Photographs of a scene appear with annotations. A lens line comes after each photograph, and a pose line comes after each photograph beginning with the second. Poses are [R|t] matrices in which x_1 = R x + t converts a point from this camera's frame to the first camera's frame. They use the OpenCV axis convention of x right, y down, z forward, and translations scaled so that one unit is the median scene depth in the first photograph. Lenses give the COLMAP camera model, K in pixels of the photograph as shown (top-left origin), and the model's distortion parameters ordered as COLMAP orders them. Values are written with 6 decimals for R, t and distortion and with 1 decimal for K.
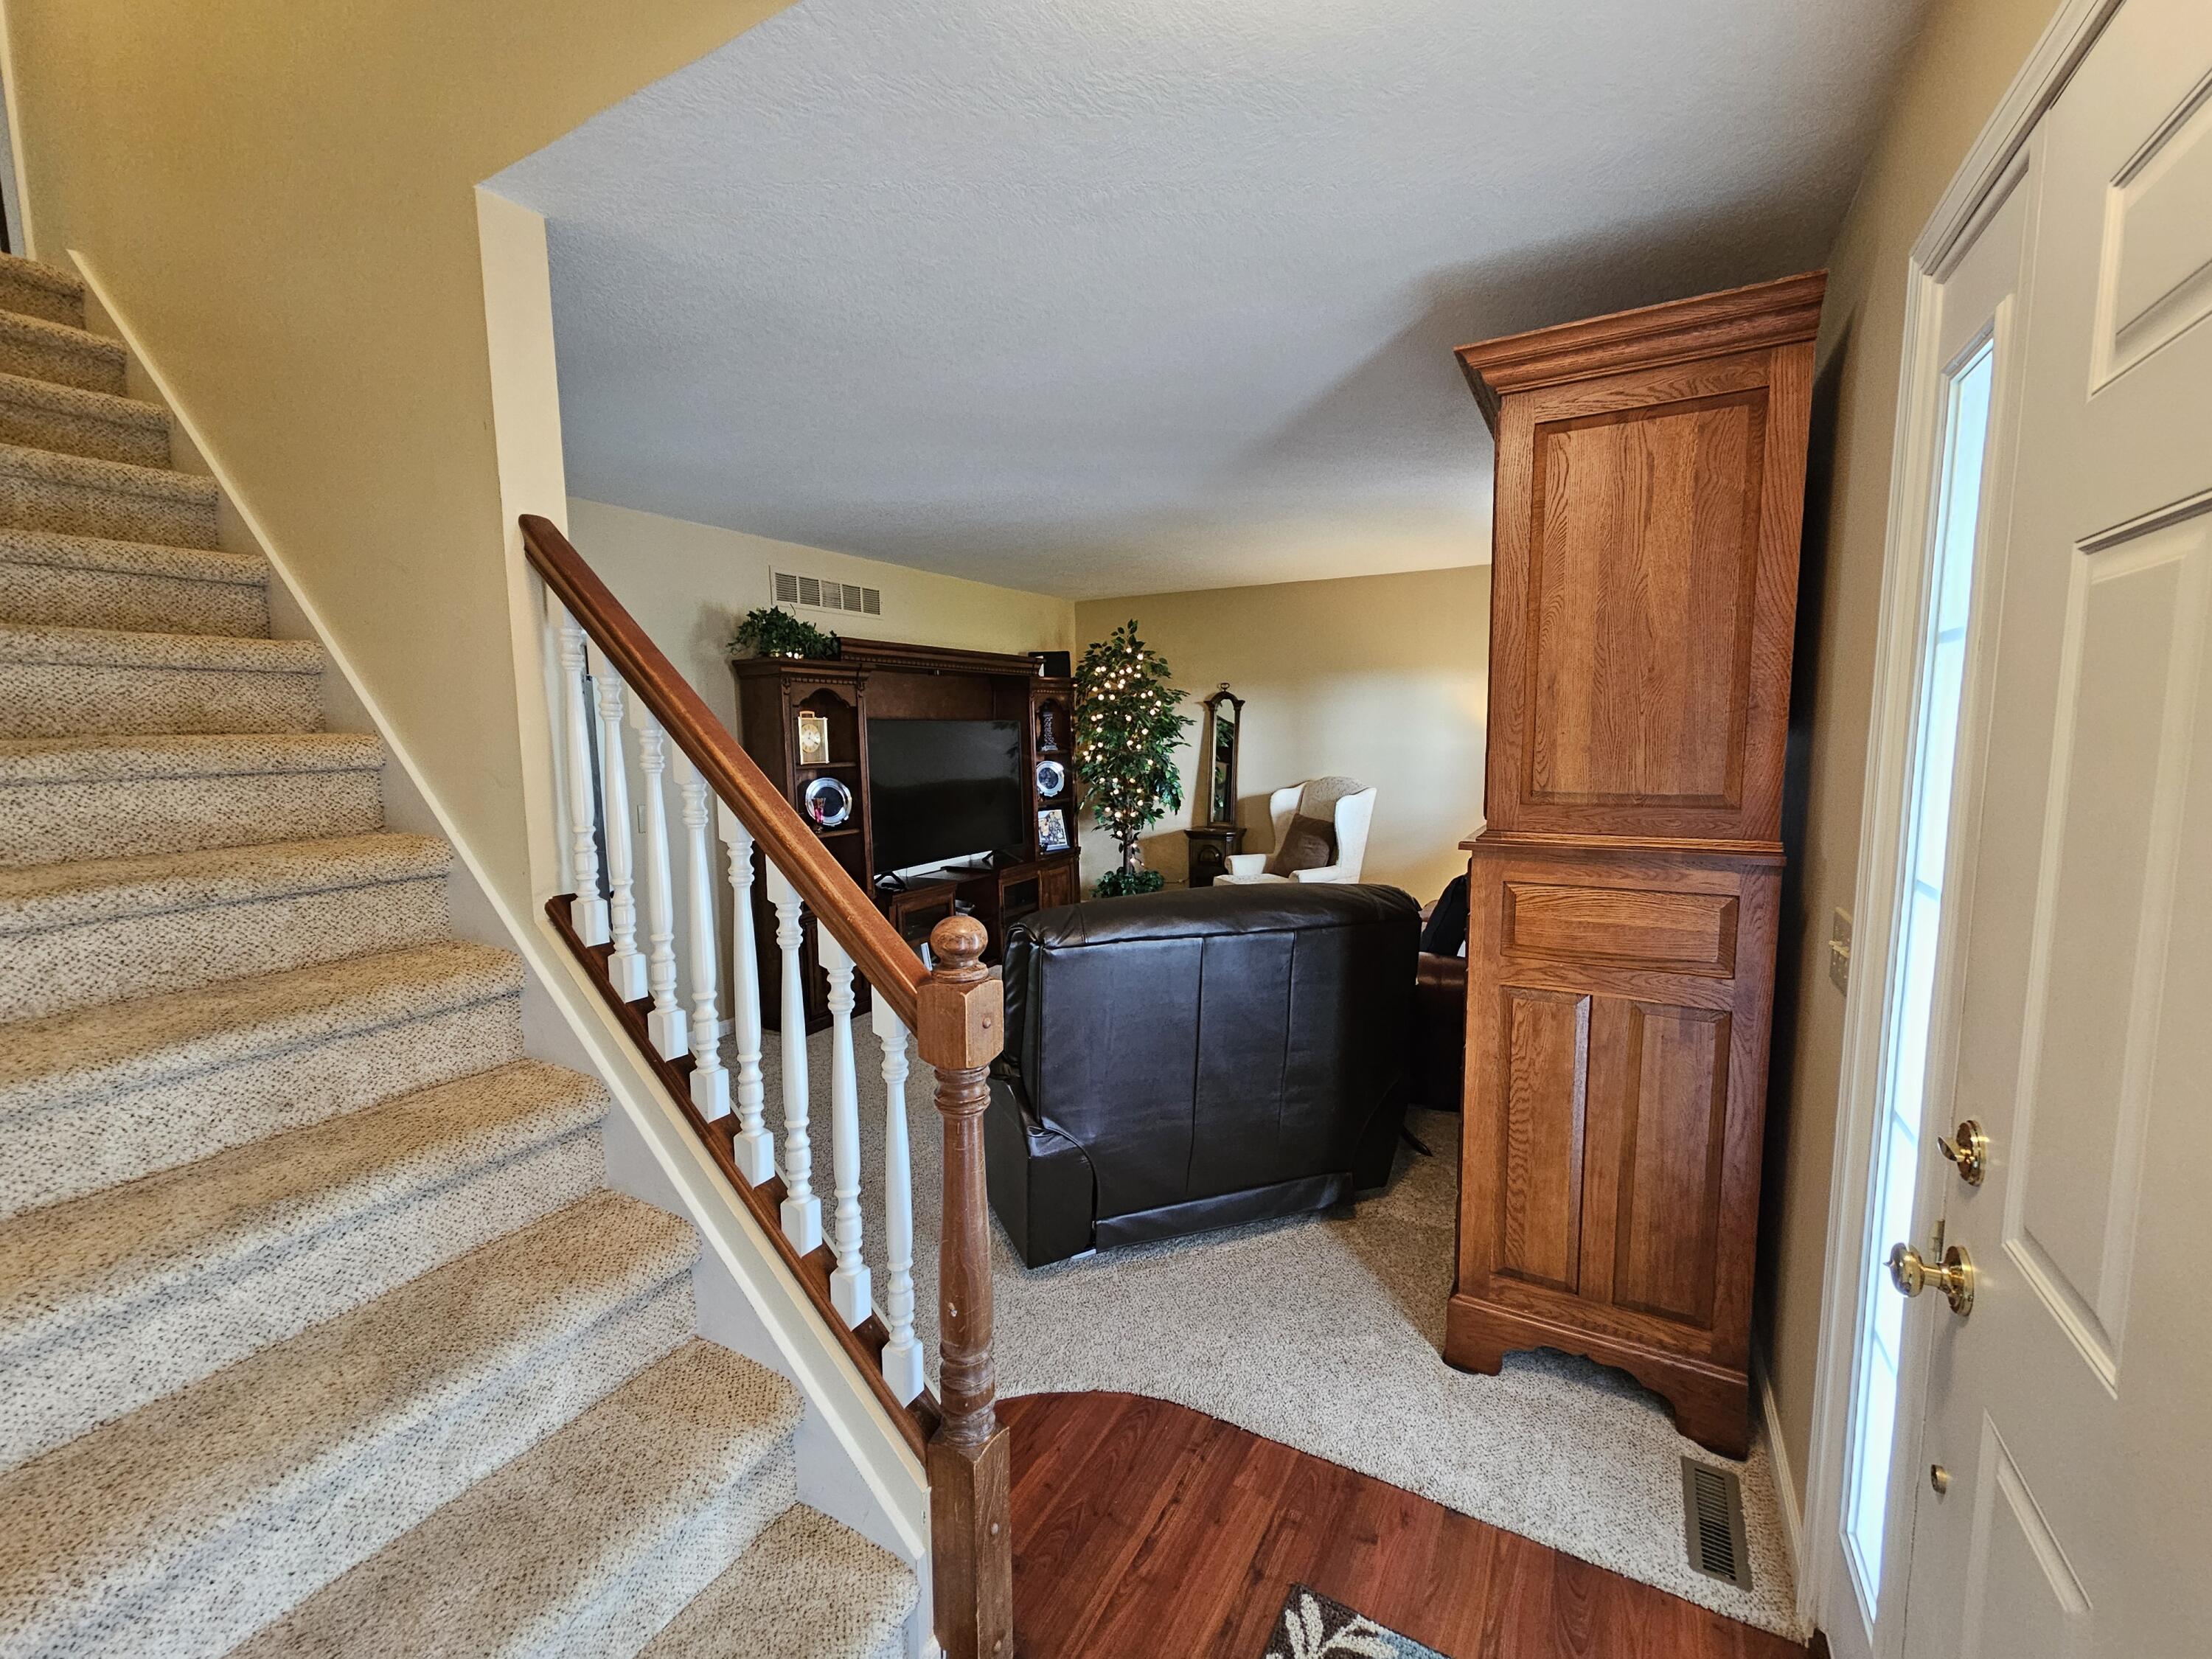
lens RADIAL K [[905.5, 0, 1104.6], [0, 905.5, 827.6], [0, 0, 1]] dist [0.001907, 0.000471]
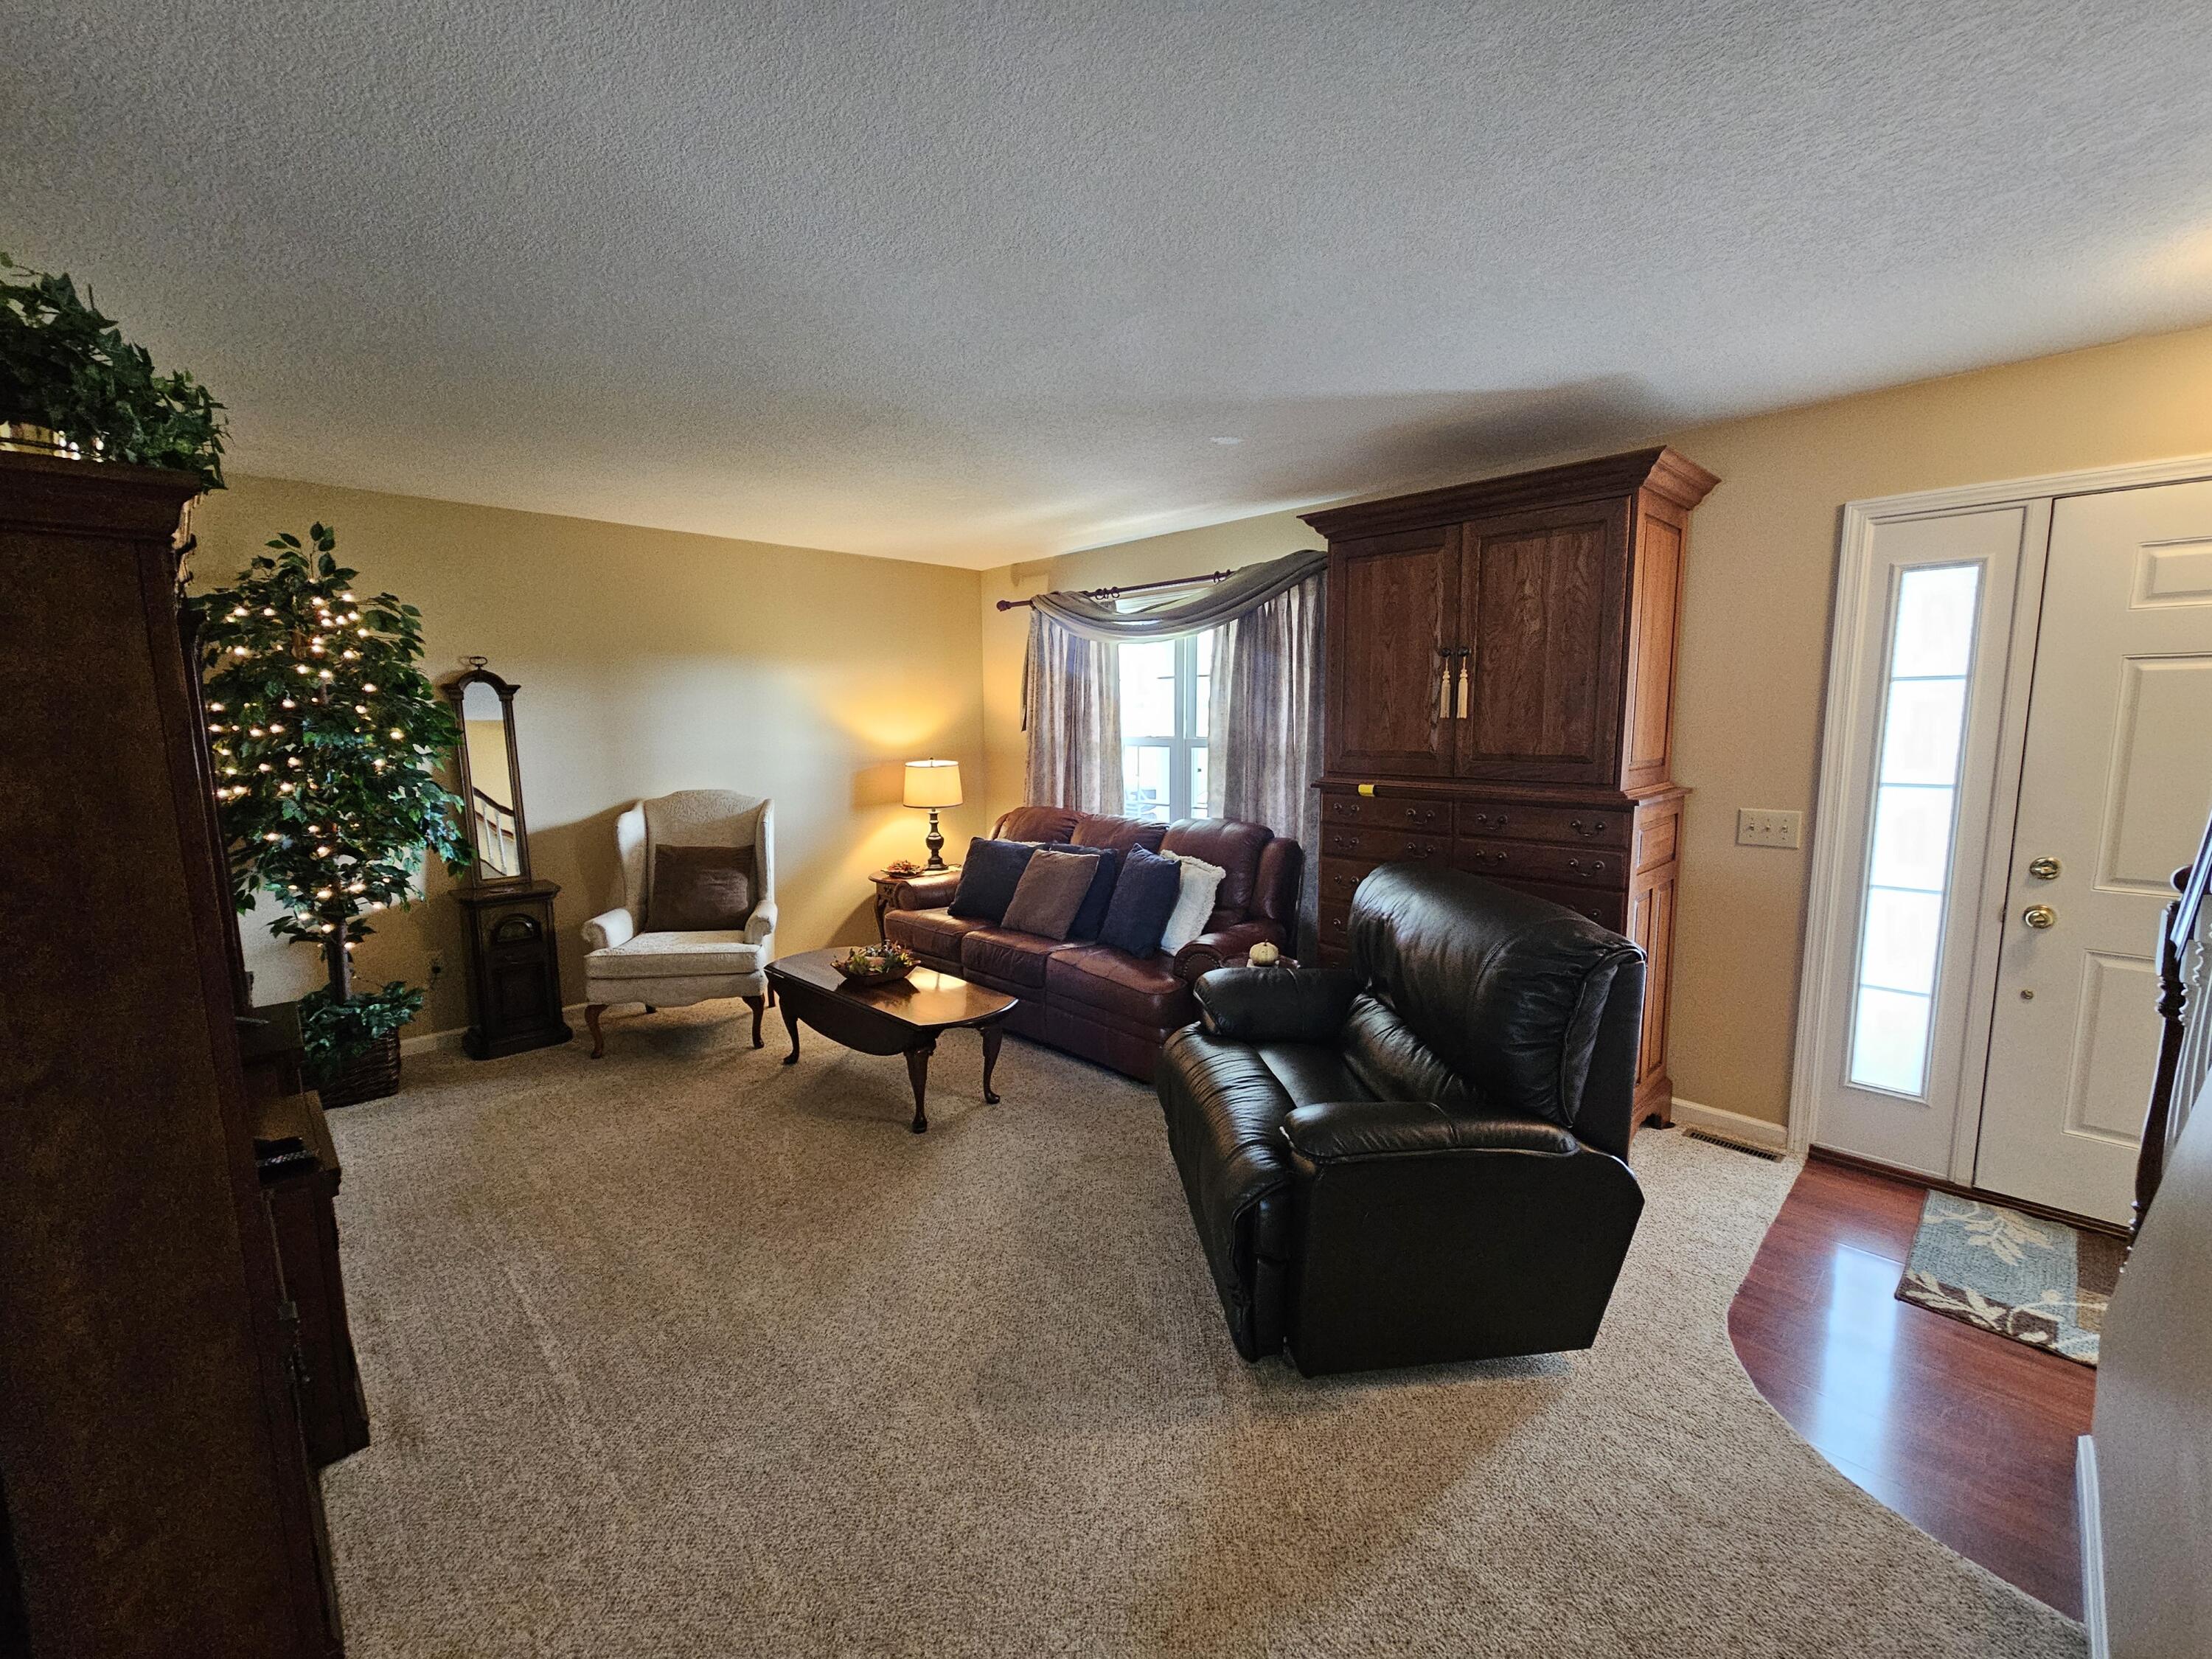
lens RADIAL K [[905.5, 0, 1104.6], [0, 905.5, 827.6], [0, 0, 1]] dist [0.001907, 0.000471]
pose [[0.289174, -0.108969, 0.951054, -0.363959], [0.112252, 0.990506, 0.079359, -0.044568], [-0.950673, 0.083809, 0.298660, 0.423425]]
